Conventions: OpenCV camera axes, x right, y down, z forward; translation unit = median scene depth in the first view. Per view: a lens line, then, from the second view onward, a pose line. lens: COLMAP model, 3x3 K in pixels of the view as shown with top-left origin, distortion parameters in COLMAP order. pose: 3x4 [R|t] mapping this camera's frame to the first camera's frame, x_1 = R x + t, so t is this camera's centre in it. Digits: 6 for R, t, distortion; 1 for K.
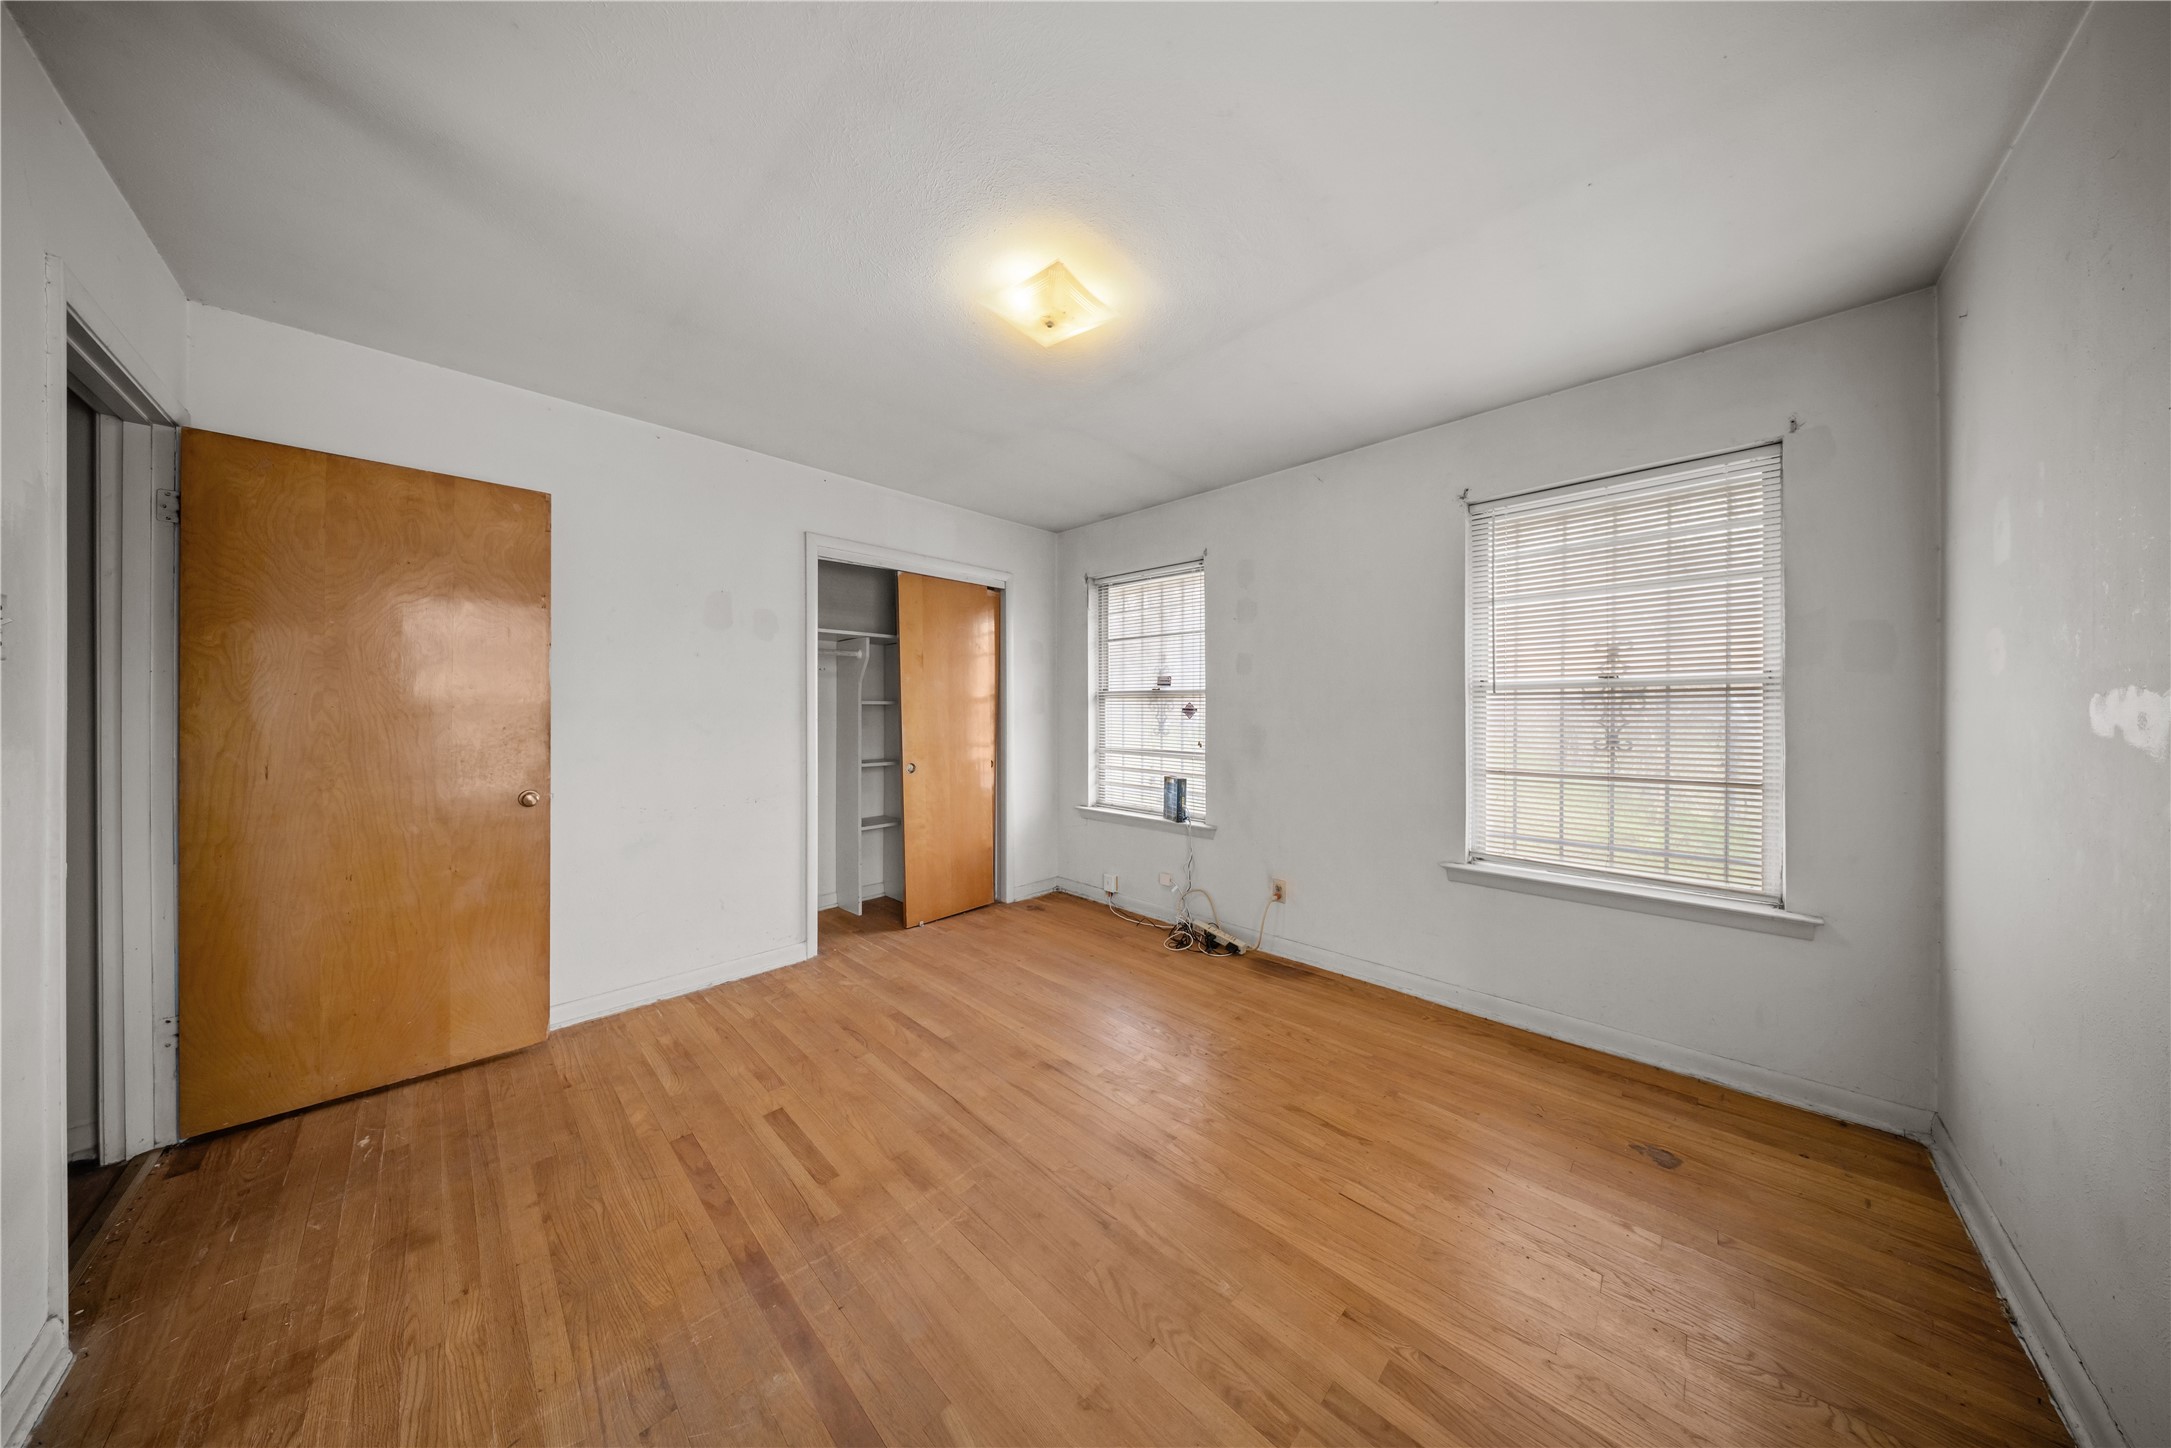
lens RADIAL K [[635.4, 0, 1090.3], [0, 635.4, 715.5], [0, 0, 1]] dist [0.013817, -0.004521]
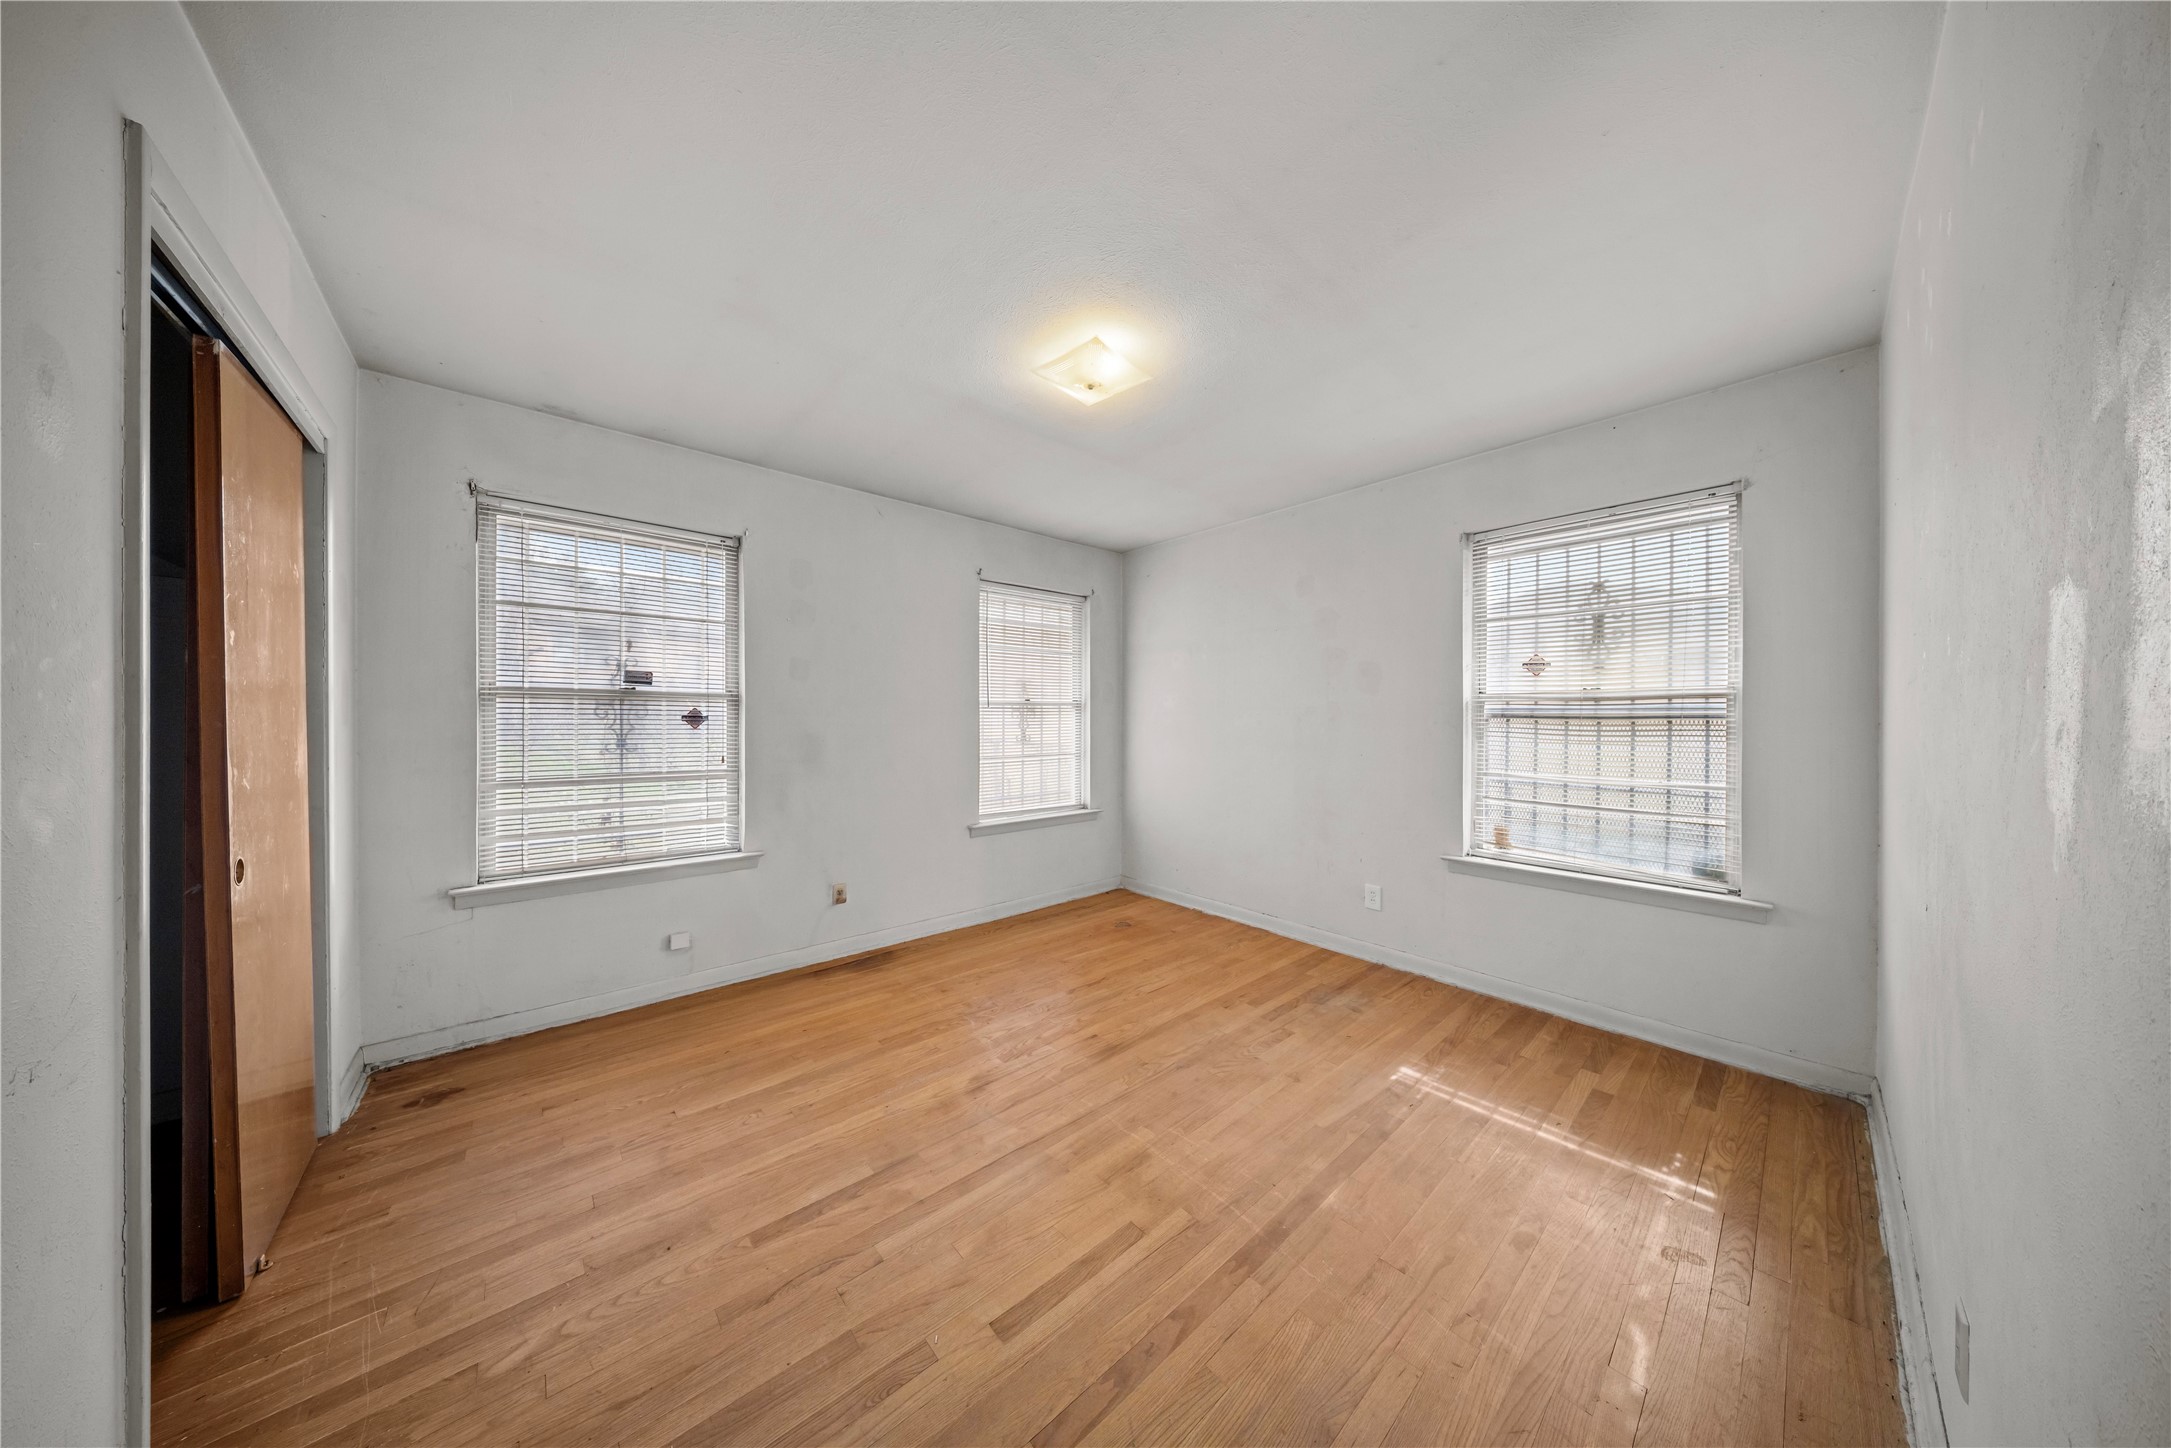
lens RADIAL K [[635.4, 0, 1090.3], [0, 635.4, 715.5], [0, 0, 1]] dist [0.013817, -0.004521]
pose [[0.077490, 0.005328, 0.996979, -0.989248], [0.007901, 0.999951, -0.005958, -0.004239], [-0.996962, 0.008338, 0.077444, 0.735319]]
